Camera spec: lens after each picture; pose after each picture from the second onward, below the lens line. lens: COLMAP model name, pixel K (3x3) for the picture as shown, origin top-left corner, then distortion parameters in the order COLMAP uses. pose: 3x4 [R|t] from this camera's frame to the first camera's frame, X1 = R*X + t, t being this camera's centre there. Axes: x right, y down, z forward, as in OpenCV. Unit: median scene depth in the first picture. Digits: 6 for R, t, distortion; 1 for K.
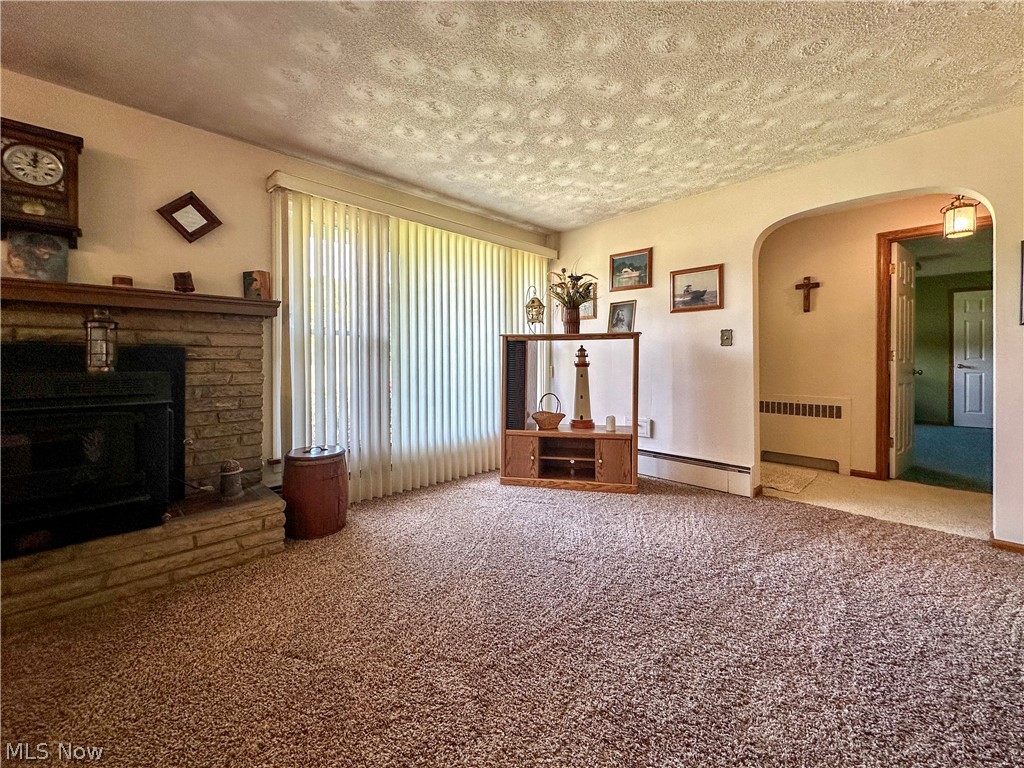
lens RADIAL K [[431.3, 0, 548.4], [0, 431.3, 352.8], [0, 0, 1]] dist [0.005477, -0.001978]
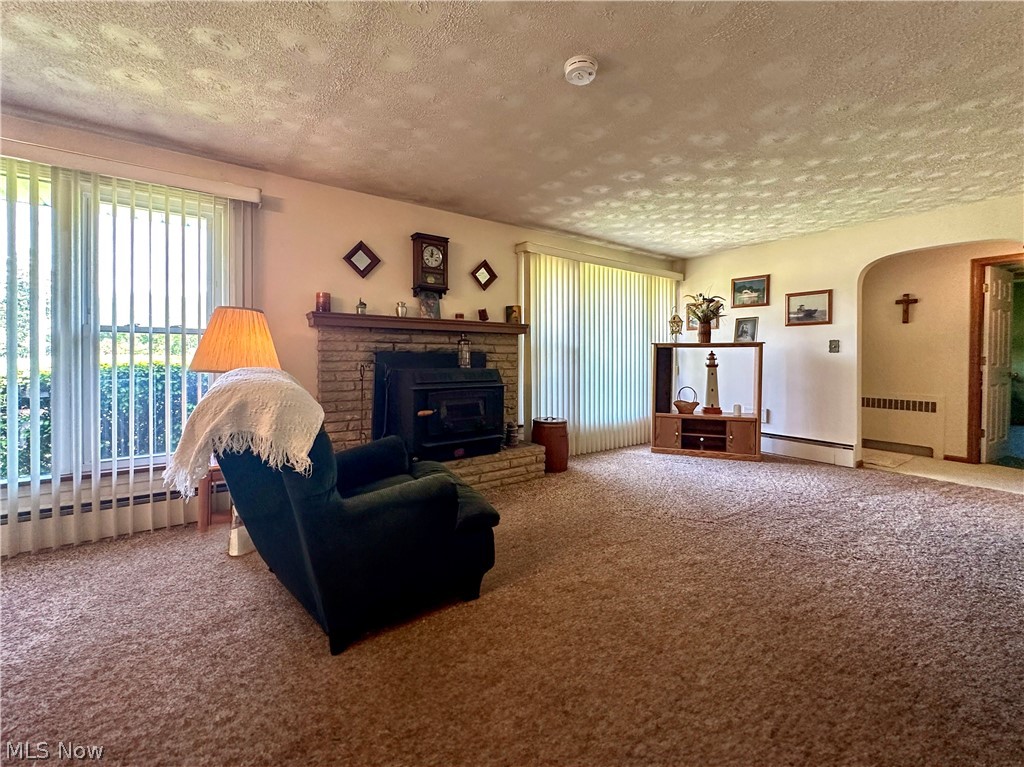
lens RADIAL K [[431.3, 0, 550.1], [0, 431.3, 355.6], [0, 0, 1]] dist [0.005477, -0.001978]
pose [[0.986608, 0.006132, -0.162997, -0.222476], [-0.004418, 0.999931, 0.010878, -0.017735], [0.163052, -0.010012, 0.986567, -0.429714]]
